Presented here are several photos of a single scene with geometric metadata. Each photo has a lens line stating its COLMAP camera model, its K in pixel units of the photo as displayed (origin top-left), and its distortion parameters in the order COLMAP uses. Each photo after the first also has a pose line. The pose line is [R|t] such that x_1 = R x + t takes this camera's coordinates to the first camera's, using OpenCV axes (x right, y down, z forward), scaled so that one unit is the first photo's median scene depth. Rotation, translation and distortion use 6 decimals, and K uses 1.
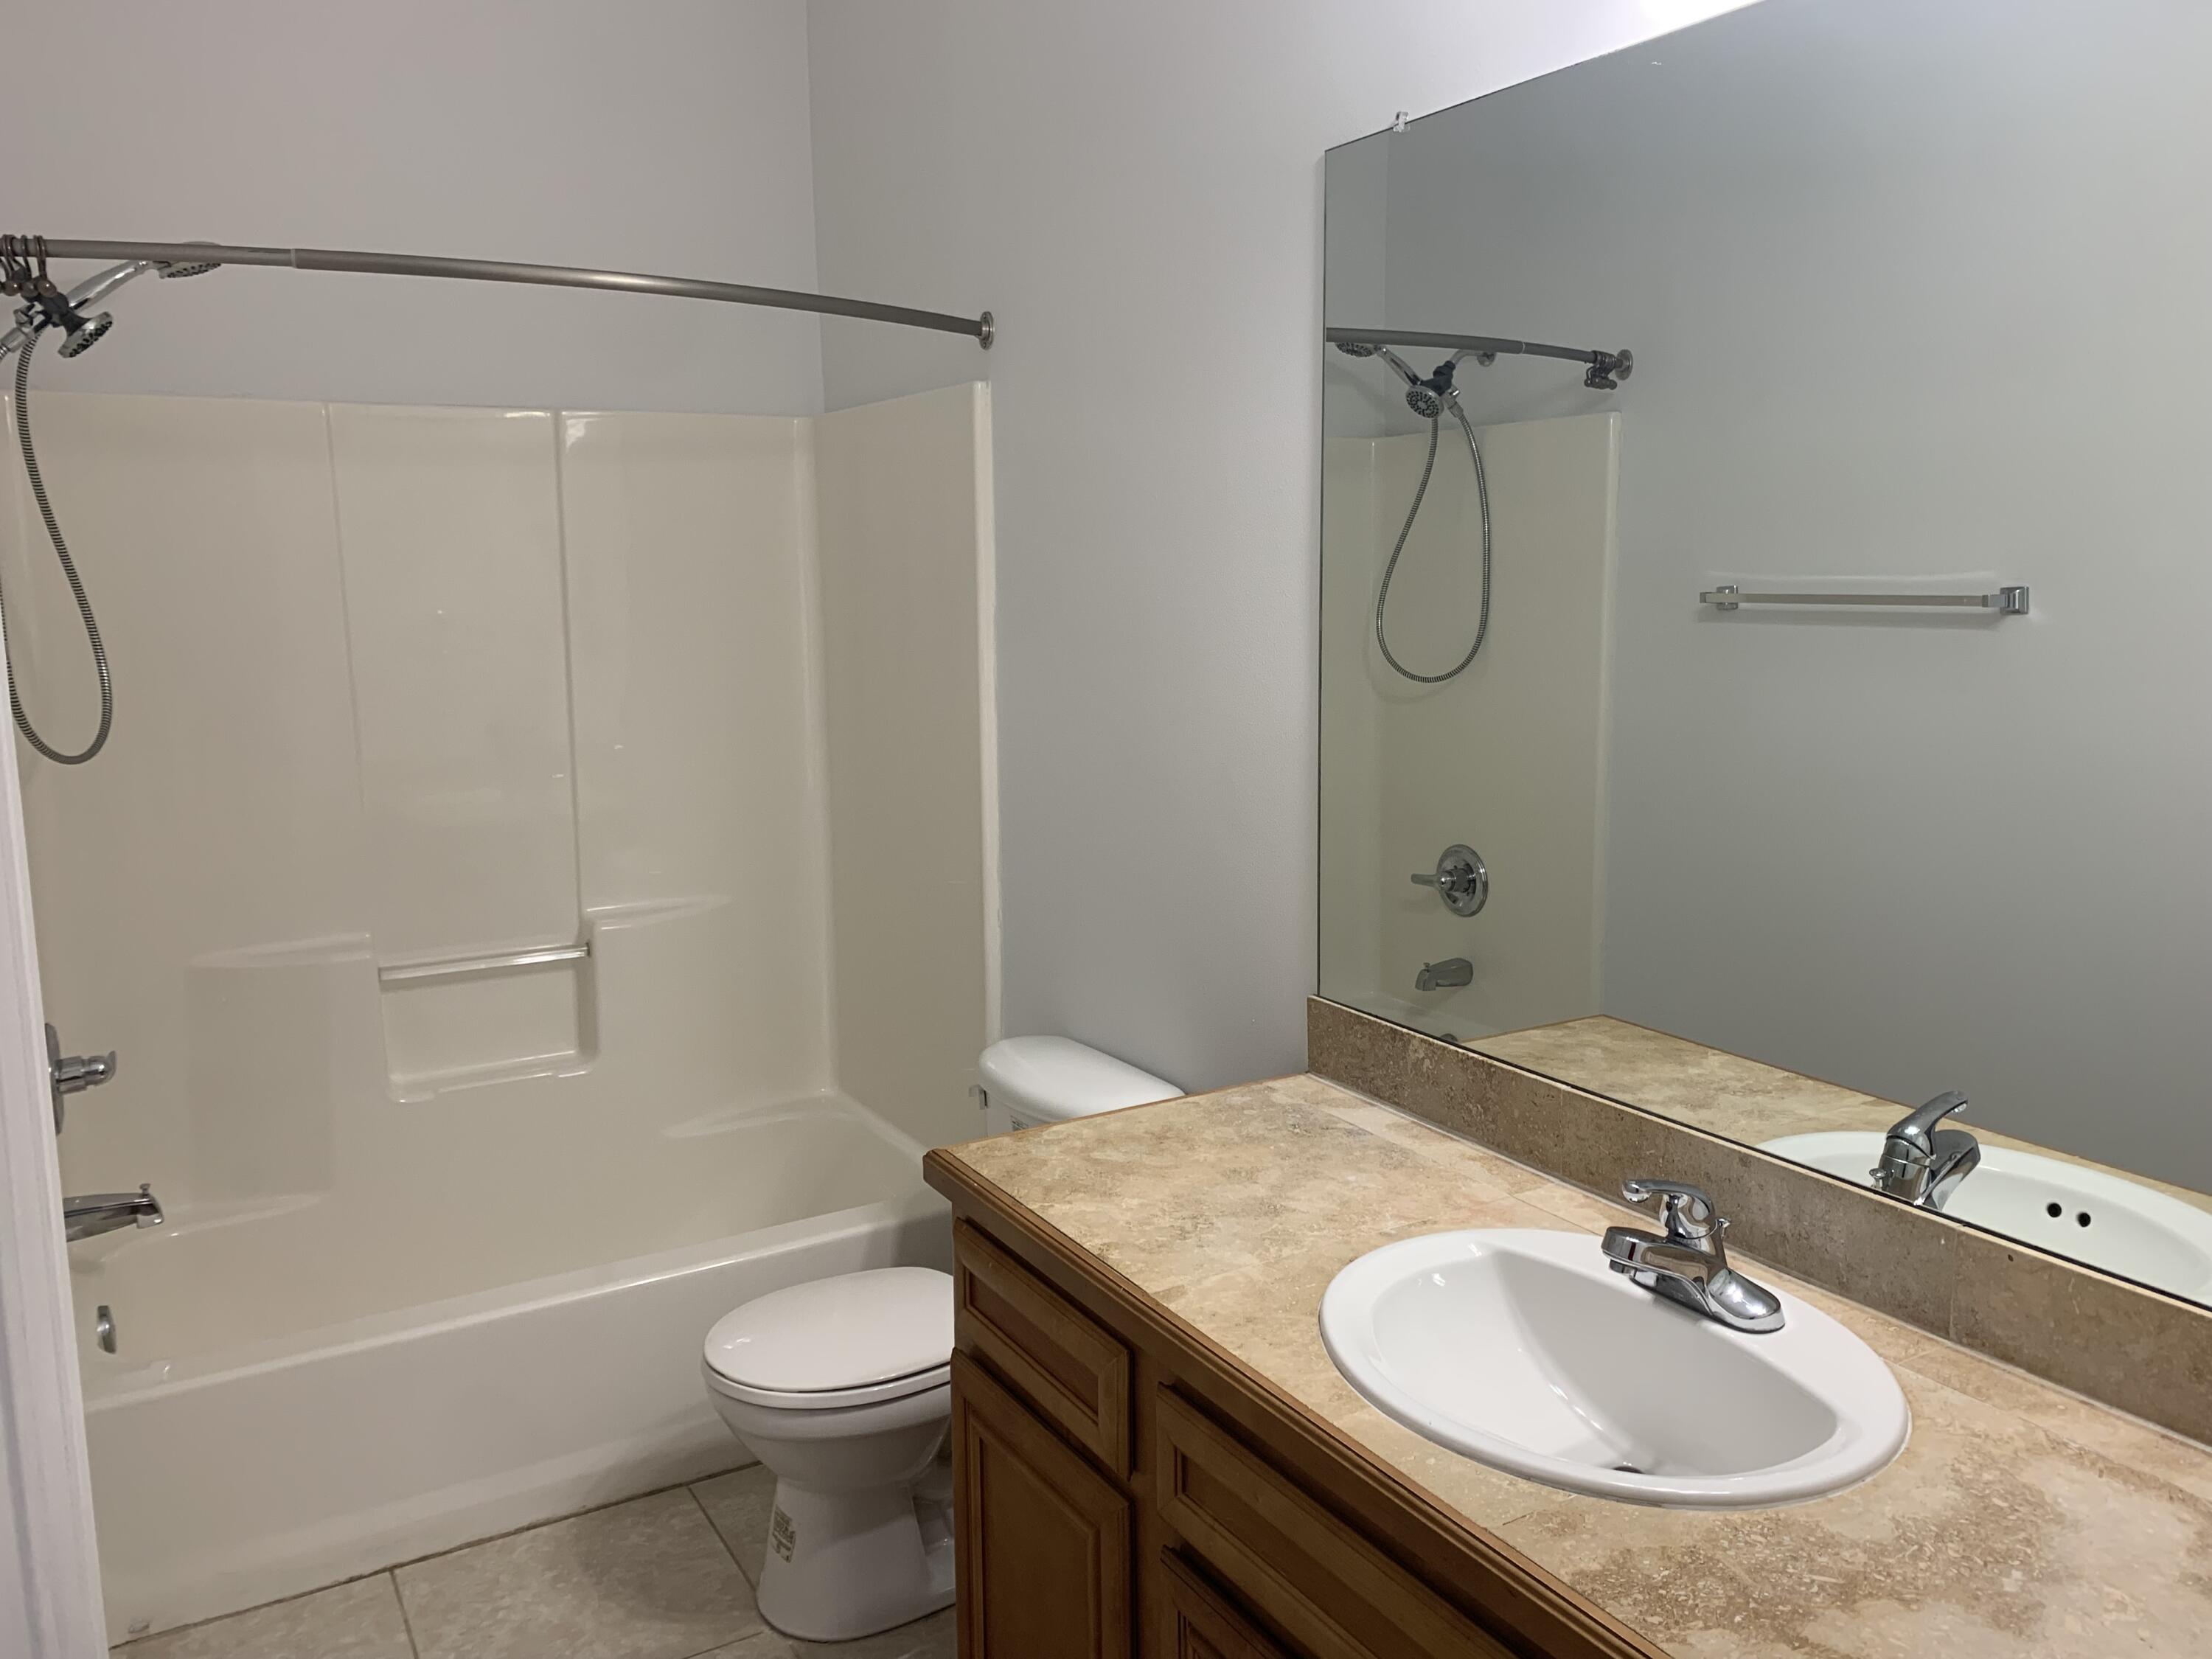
lens RADIAL K [[1684.4, 0, 1110.2], [0, 1684.4, 819.1], [0, 0, 1]] dist [0.037665, -0.025317]
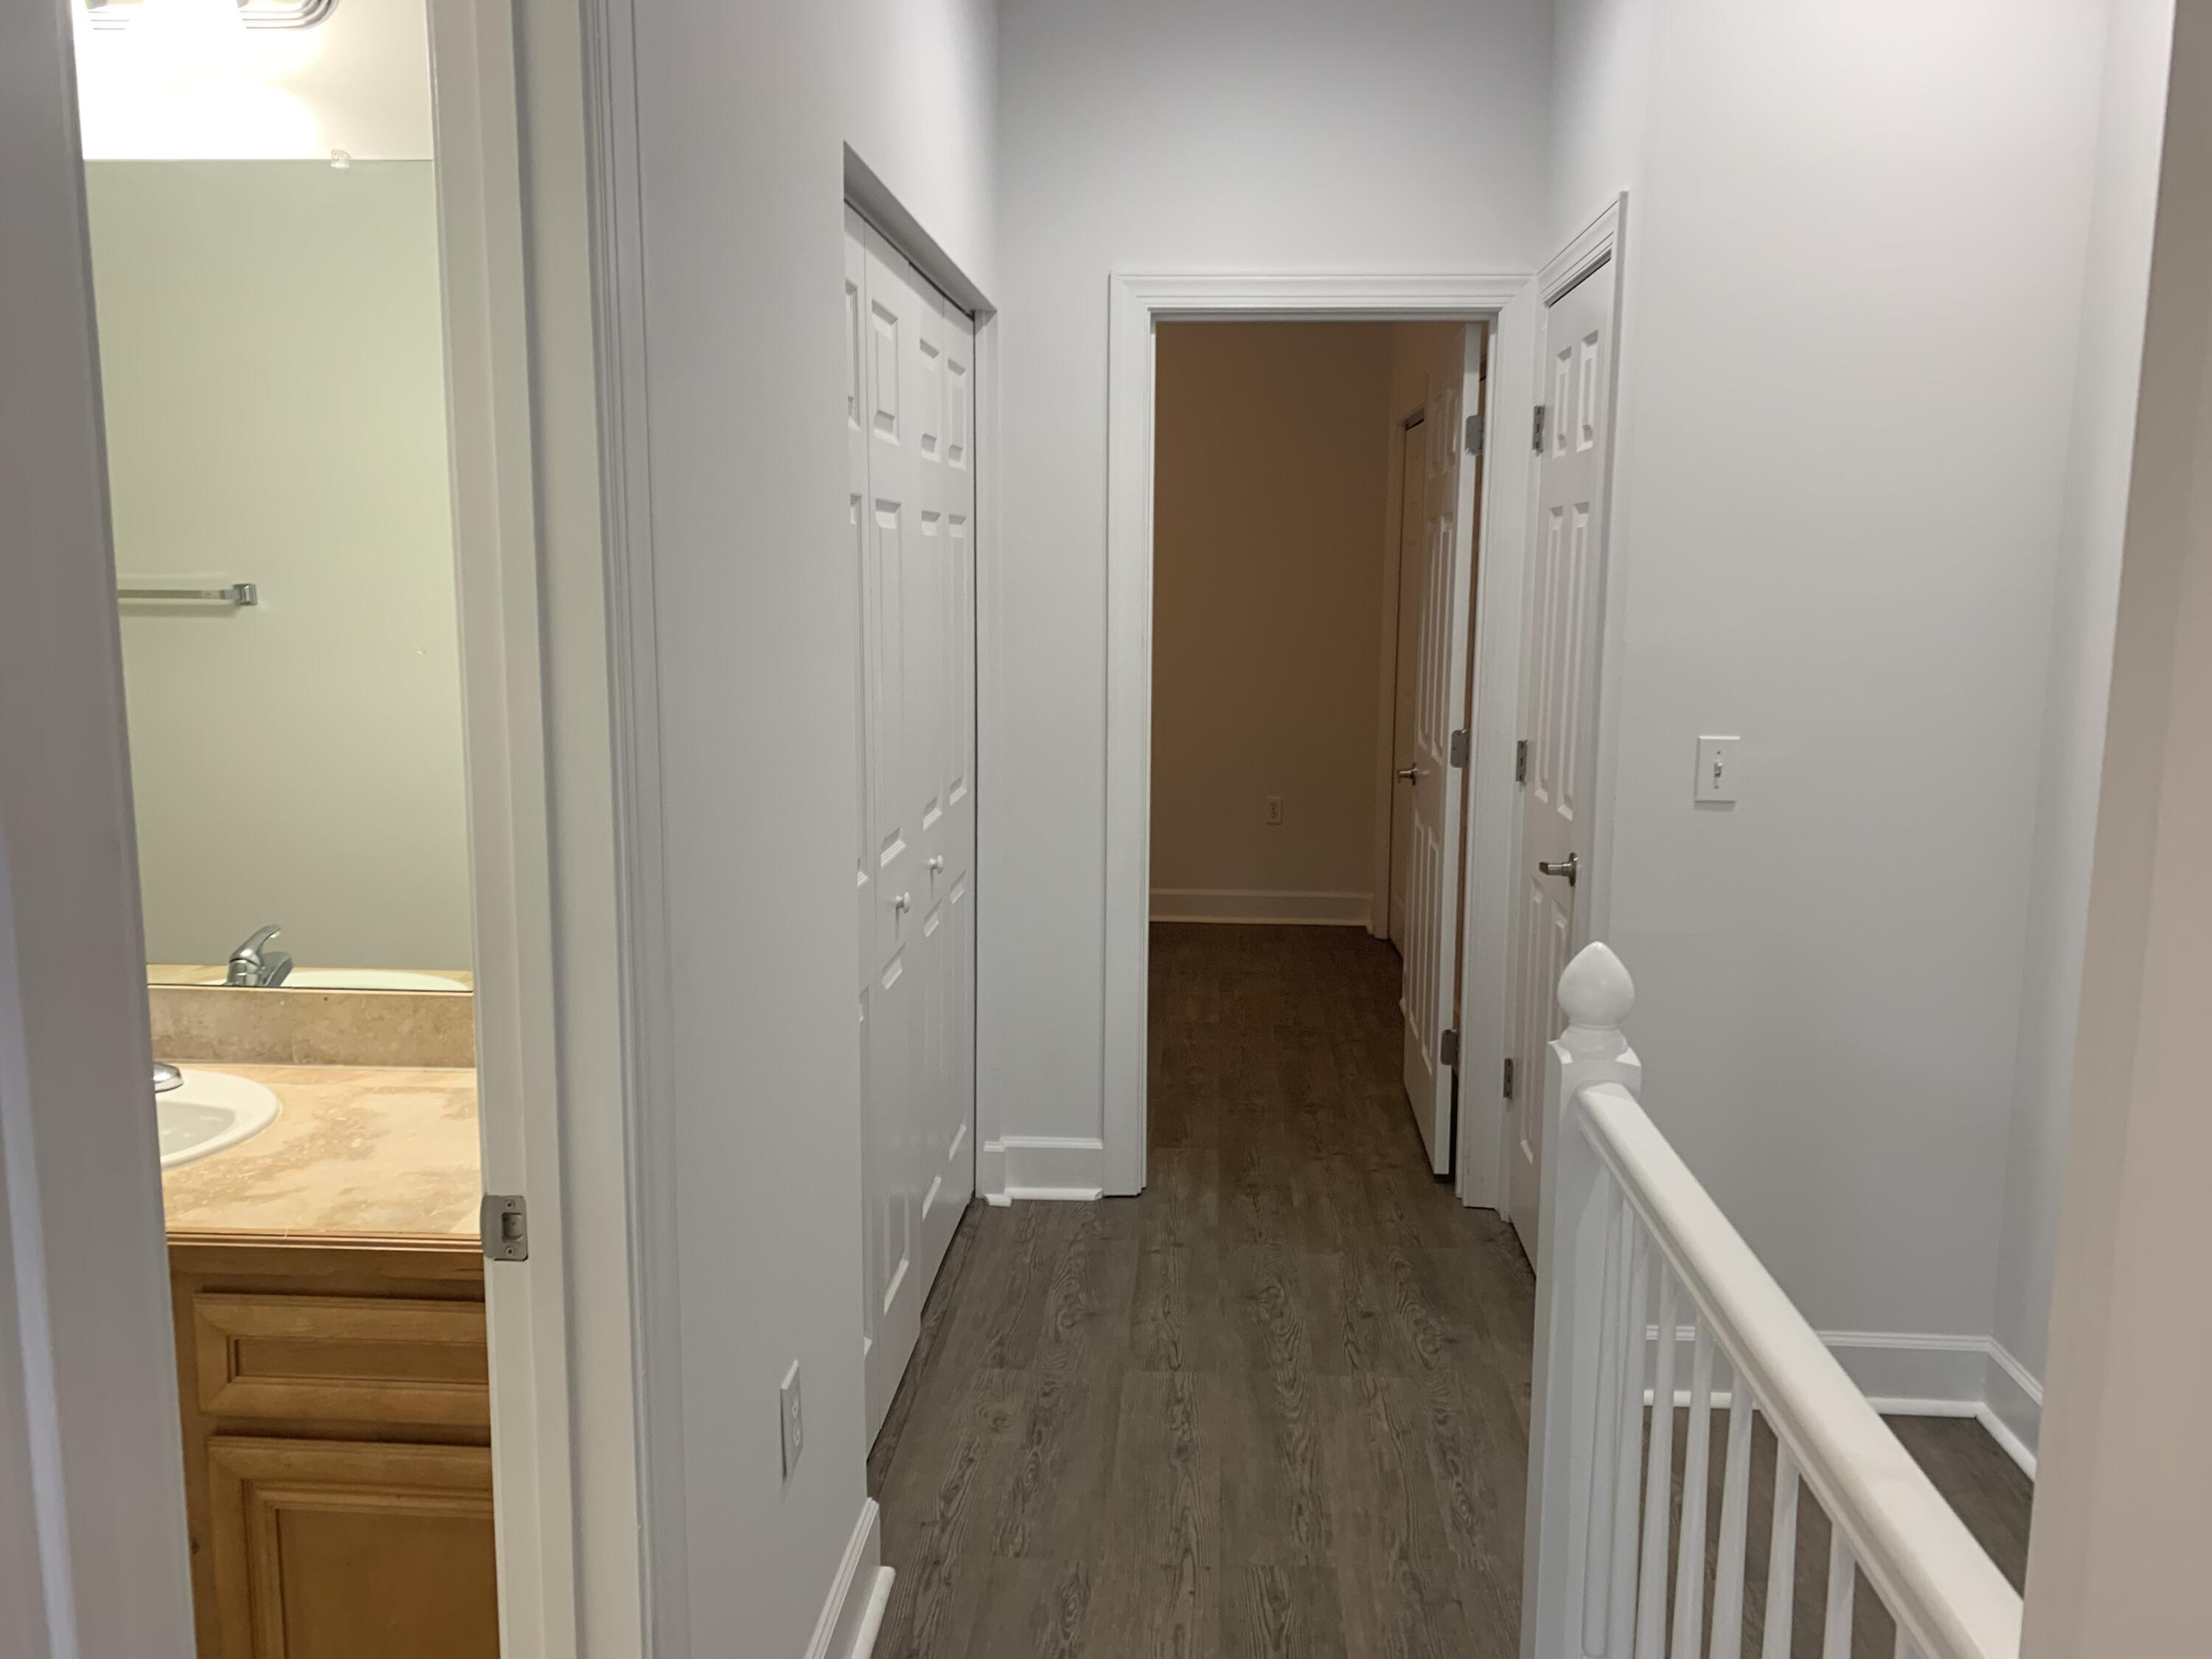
lens RADIAL K [[1684.4, 0, 1099.4], [0, 1684.4, 810.5], [0, 0, 1]] dist [0.037665, -0.025317]
pose [[0.564388, -0.096902, 0.819802, -0.355711], [0.102814, 0.993605, 0.046665, 0.082949], [-0.819082, 0.057950, 0.570742, -0.523541]]
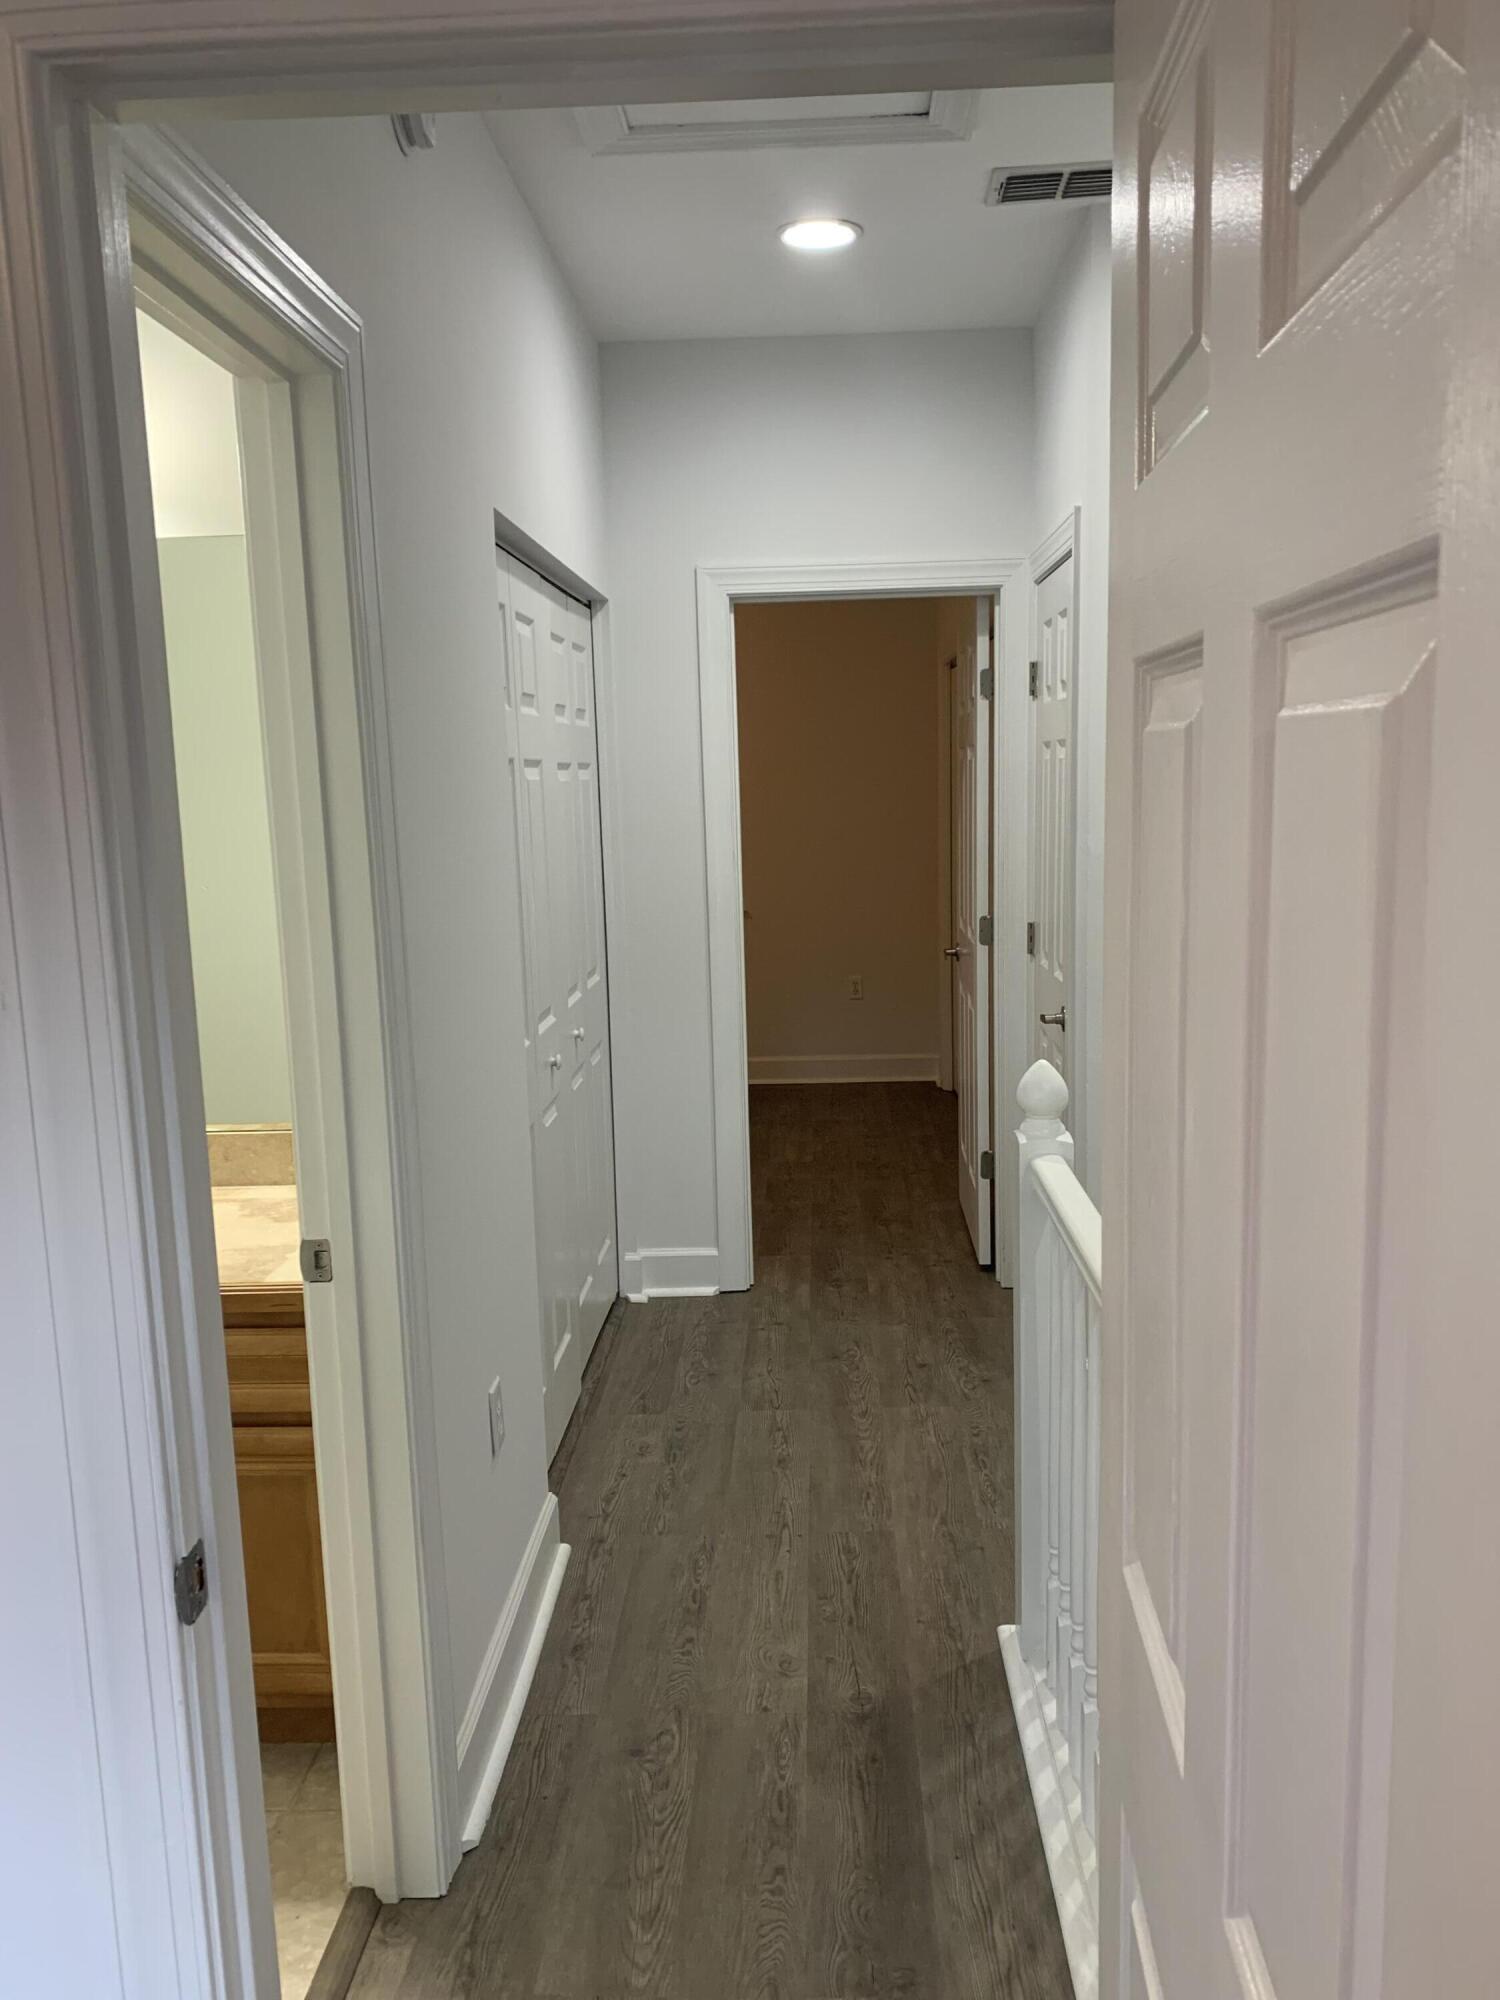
lens RADIAL K [[1523.0, 0, 750.6], [0, 1523.0, 1018.3], [0, 0, 1]] dist [0.037665, -0.025317]
pose [[0.542549, -0.128805, 0.830090, -0.713579], [0.139753, 0.988243, 0.062002, 0.088008], [-0.828317, 0.082368, 0.554172, -0.804163]]
